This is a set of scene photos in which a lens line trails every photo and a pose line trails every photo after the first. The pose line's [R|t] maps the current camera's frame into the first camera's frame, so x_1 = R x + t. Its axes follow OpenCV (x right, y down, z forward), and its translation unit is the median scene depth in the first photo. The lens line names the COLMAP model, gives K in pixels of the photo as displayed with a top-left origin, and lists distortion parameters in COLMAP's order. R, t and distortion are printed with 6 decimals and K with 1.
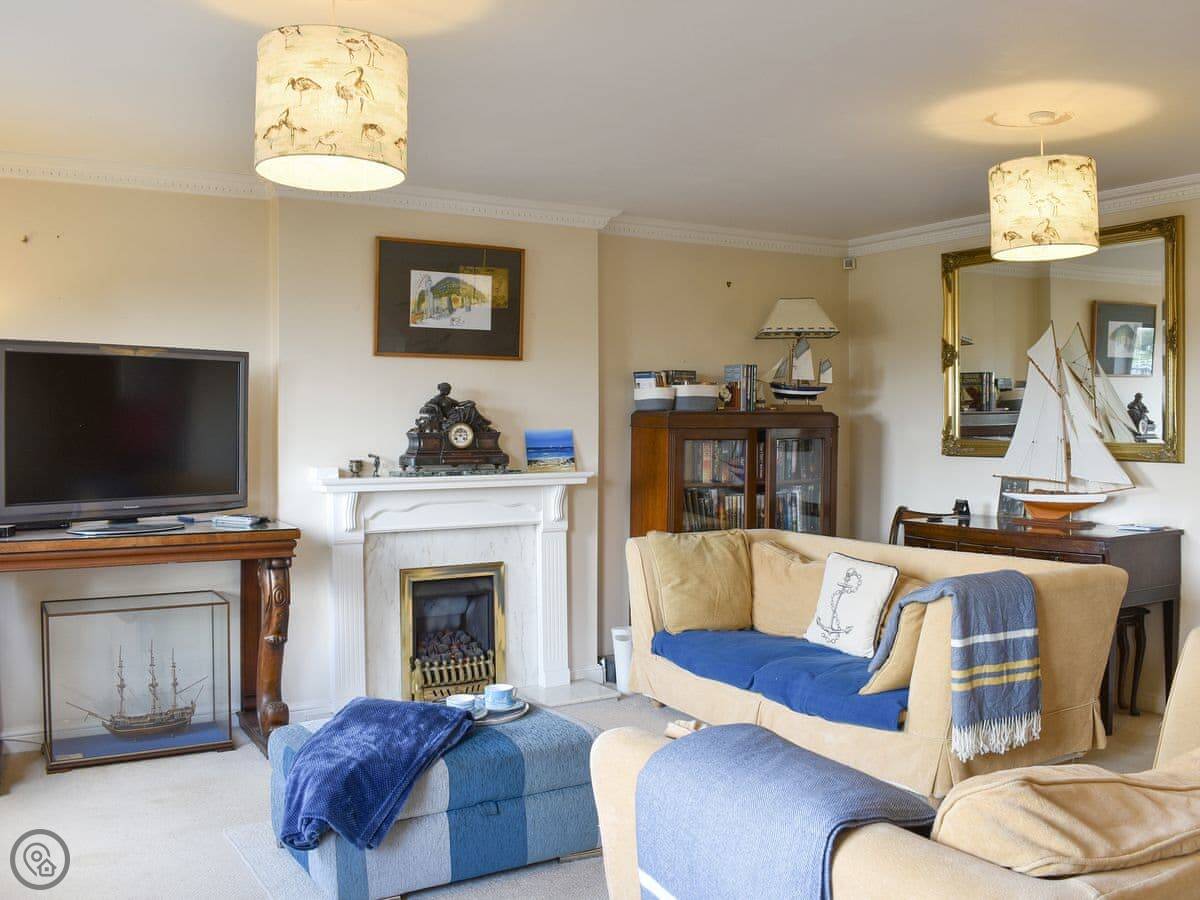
lens RADIAL K [[1048.0, 0, 646.9], [0, 1048.0, 455.6], [0, 0, 1]] dist [-0.082789, 0.009489]
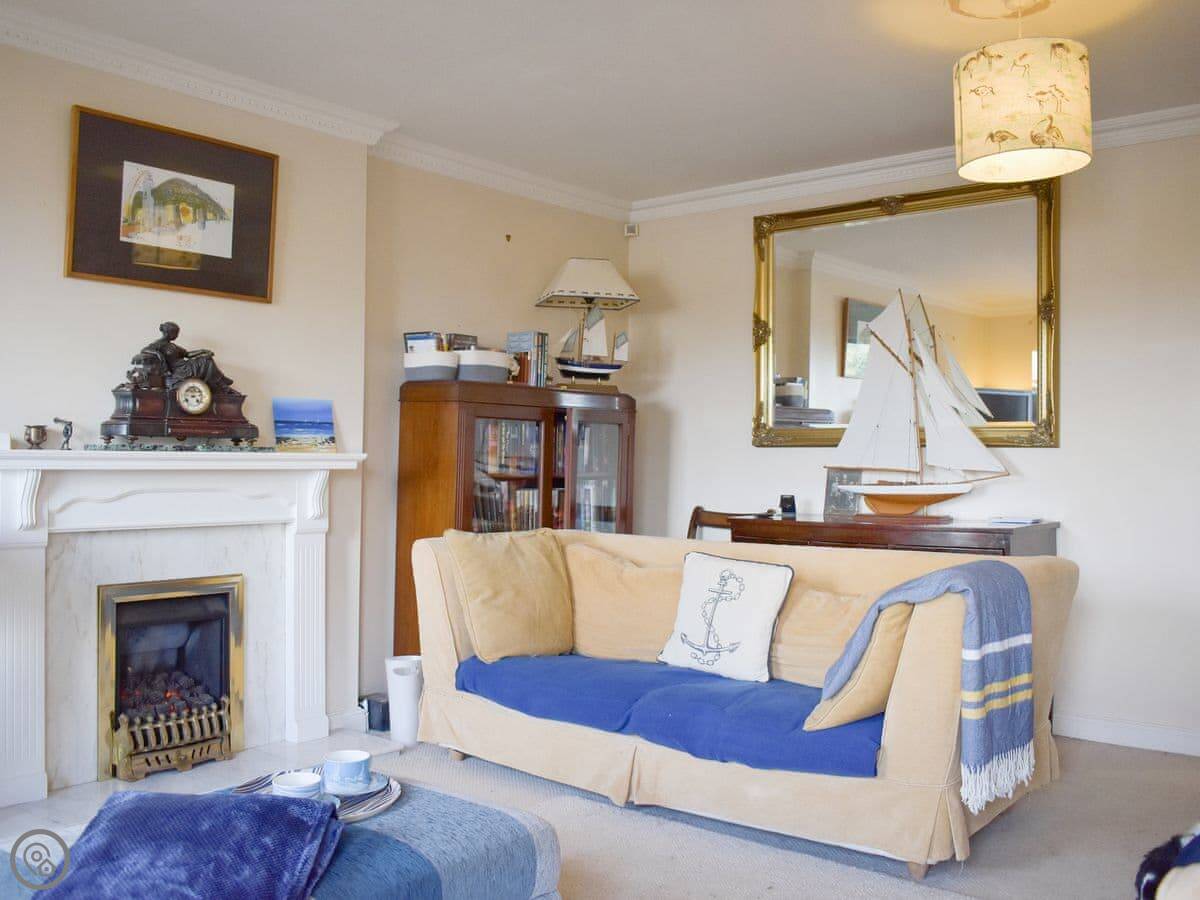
lens RADIAL K [[1061.6, 0, 600.0], [0, 1061.6, 450.0], [0, 0, 1]] dist [-0.051427, 0.012257]
pose [[0.956395, 0.014240, 0.291730, -0.119482], [-0.005582, 0.999520, -0.030489, 0.037369], [-0.292024, 0.027531, 0.956015, 0.225301]]
